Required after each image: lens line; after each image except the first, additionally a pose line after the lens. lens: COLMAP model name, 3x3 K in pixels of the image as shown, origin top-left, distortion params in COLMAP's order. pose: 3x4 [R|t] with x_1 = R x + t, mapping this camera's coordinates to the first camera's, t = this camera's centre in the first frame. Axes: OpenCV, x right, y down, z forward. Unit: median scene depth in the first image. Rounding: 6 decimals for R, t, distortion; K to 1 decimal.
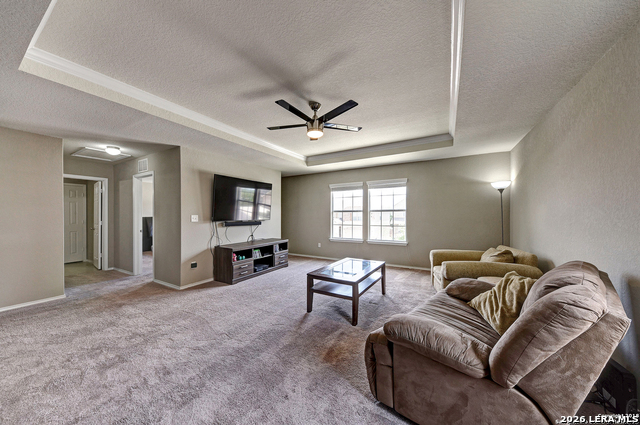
lens RADIAL K [[222.3, 0, 308.8], [0, 222.3, 211.2], [0, 0, 1]] dist [-0.000753, -0.000892]
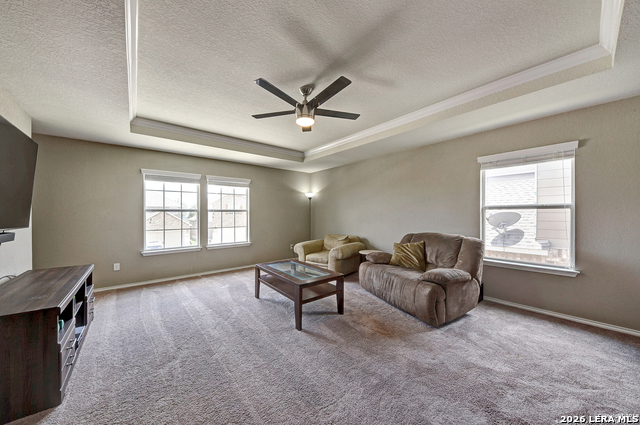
lens RADIAL K [[222.3, 0, 322.2], [0, 222.3, 215.6], [0, 0, 1]] dist [-0.000753, -0.000892]
pose [[0.323103, -0.000313, 0.946364, -0.403496], [-0.013990, 0.999889, 0.005107, 0.007418], [-0.946260, -0.014889, 0.323063, 0.339605]]
